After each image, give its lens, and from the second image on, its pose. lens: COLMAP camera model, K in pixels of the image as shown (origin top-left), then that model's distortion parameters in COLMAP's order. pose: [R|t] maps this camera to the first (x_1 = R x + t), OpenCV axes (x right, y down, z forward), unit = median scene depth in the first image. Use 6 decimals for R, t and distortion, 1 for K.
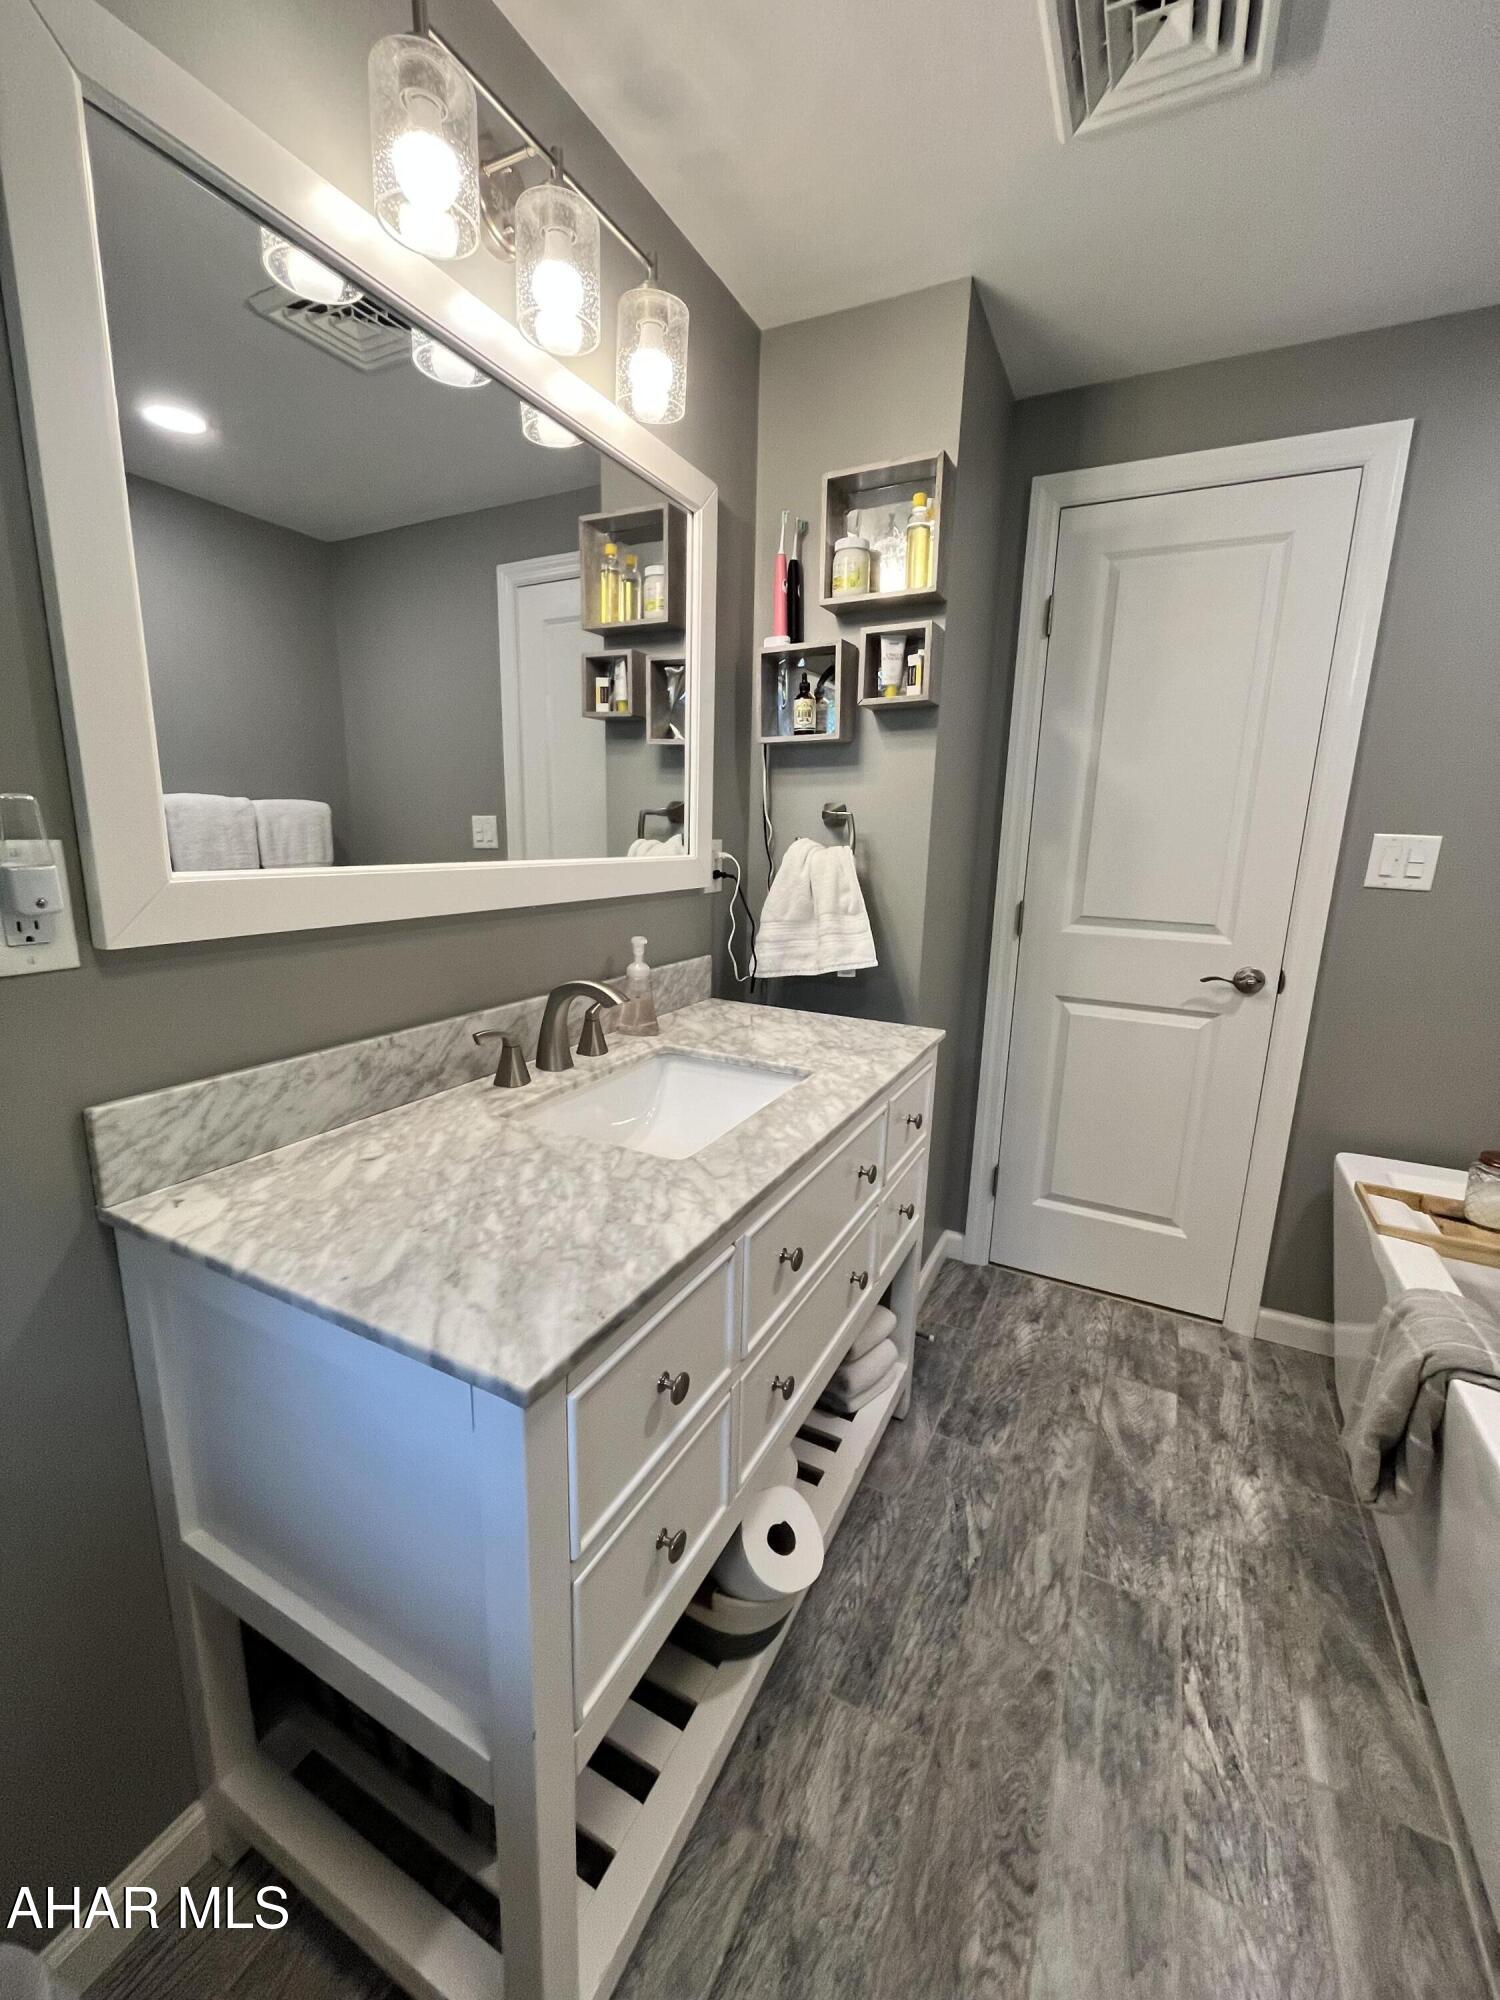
lens RADIAL K [[809.7, 0, 738.9], [0, 809.7, 998.2], [0, 0, 1]] dist [-0.008370, 0.000806]
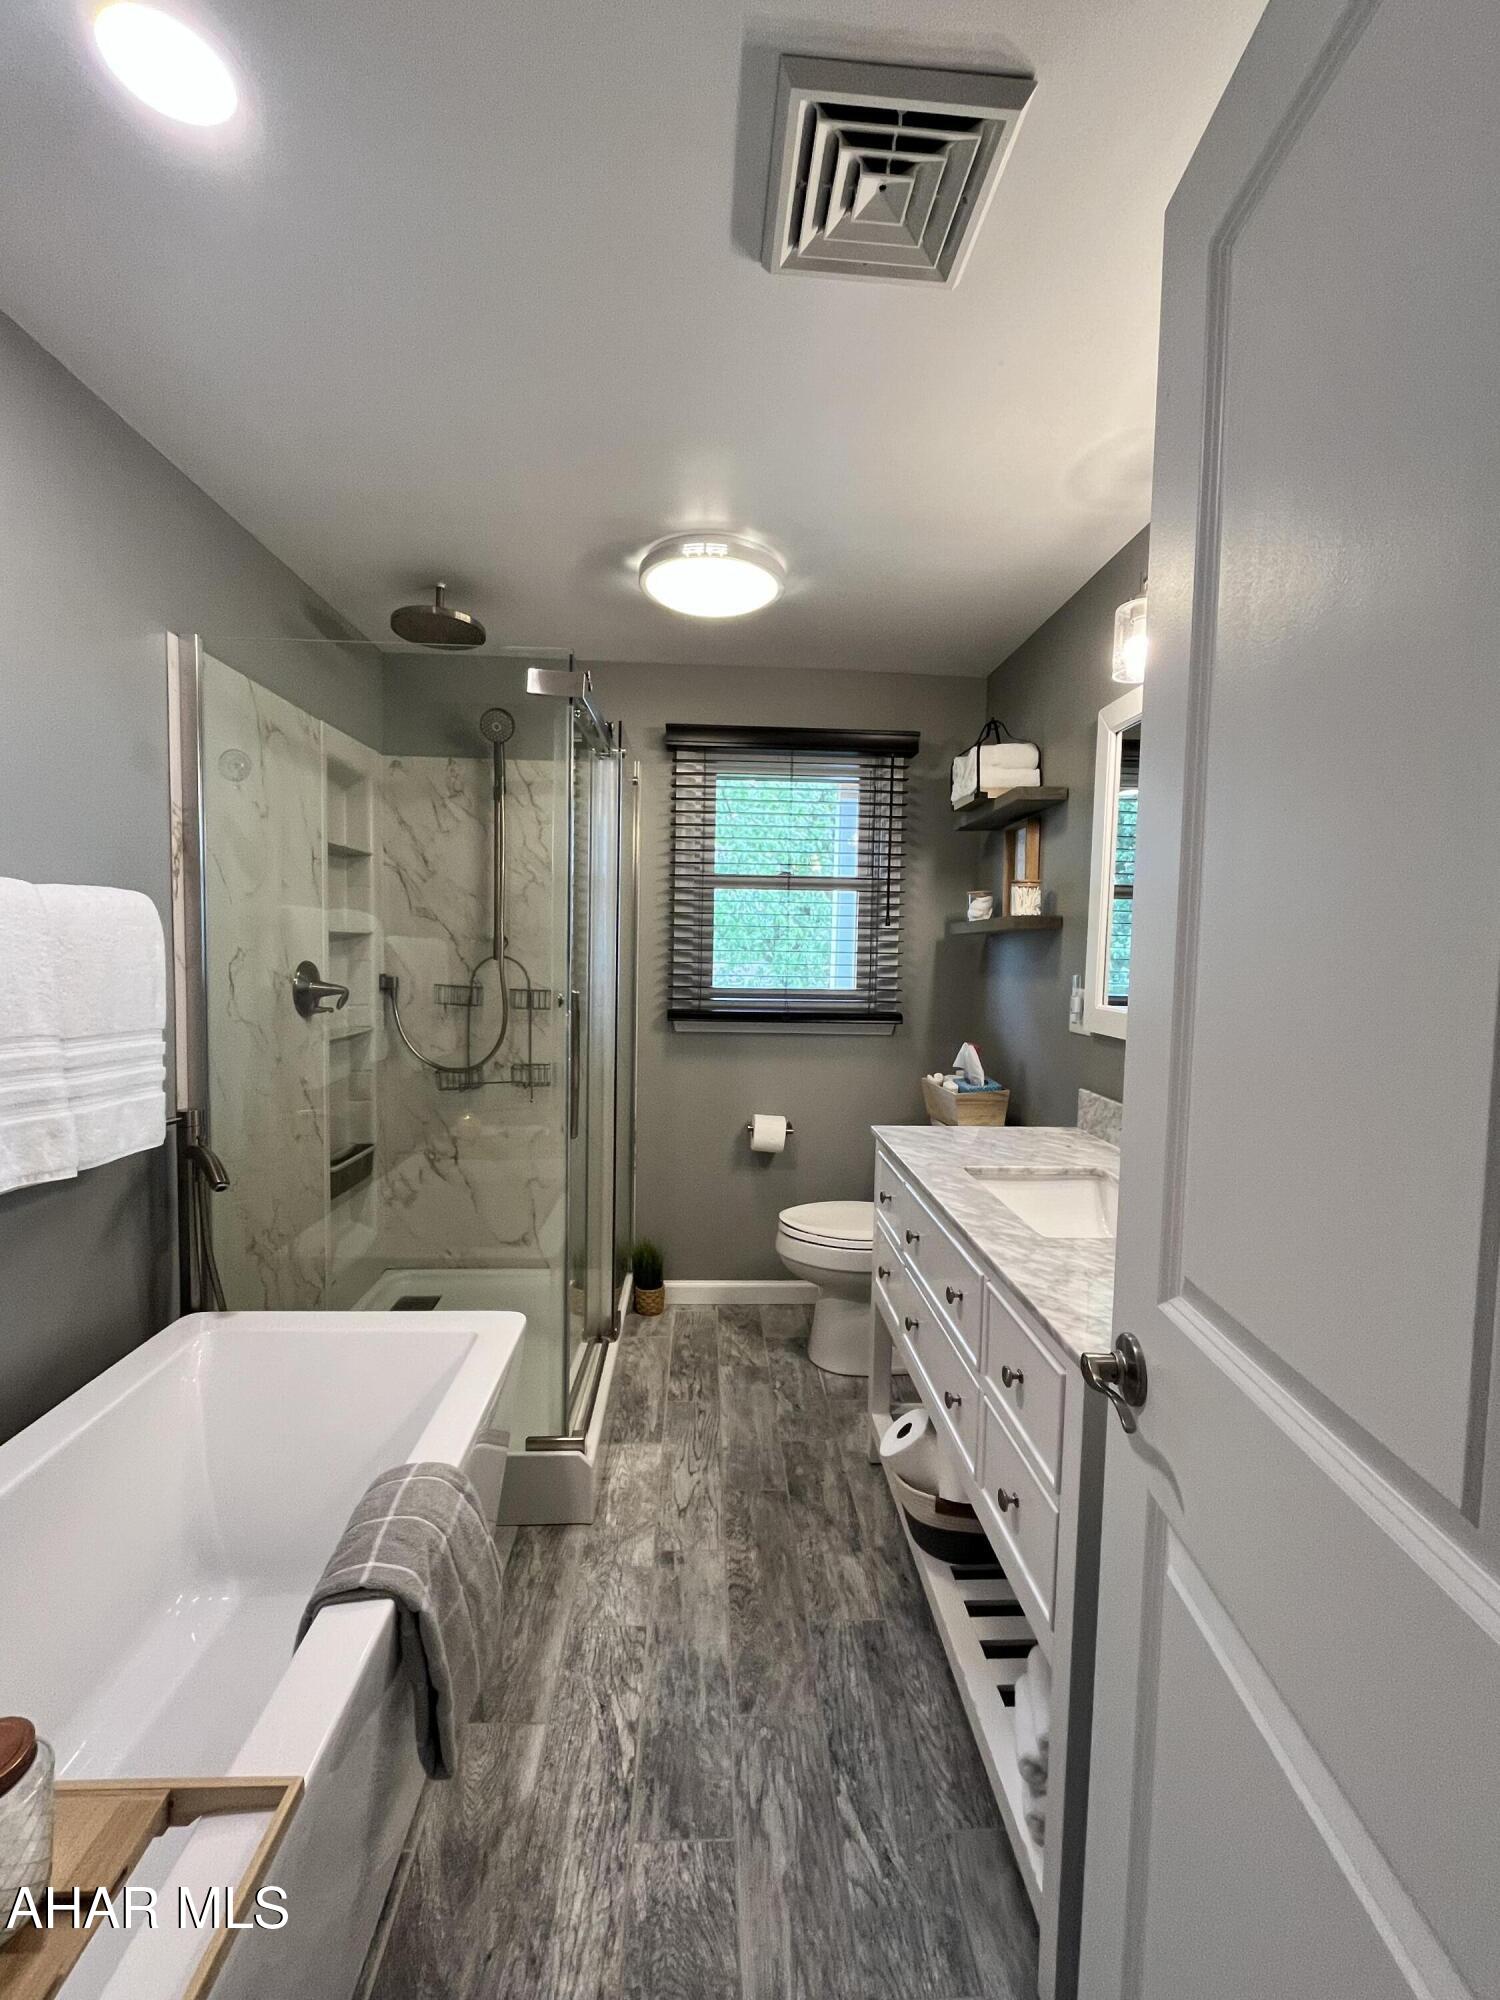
lens RADIAL K [[809.7, 0, 753.4], [0, 809.7, 997.0], [0, 0, 1]] dist [-0.008370, 0.000806]
pose [[-0.857737, -0.008509, -0.514019, 0.957417], [-0.145533, 0.962981, 0.226908, -0.381110], [0.493060, 0.269434, -0.827223, 1.658564]]
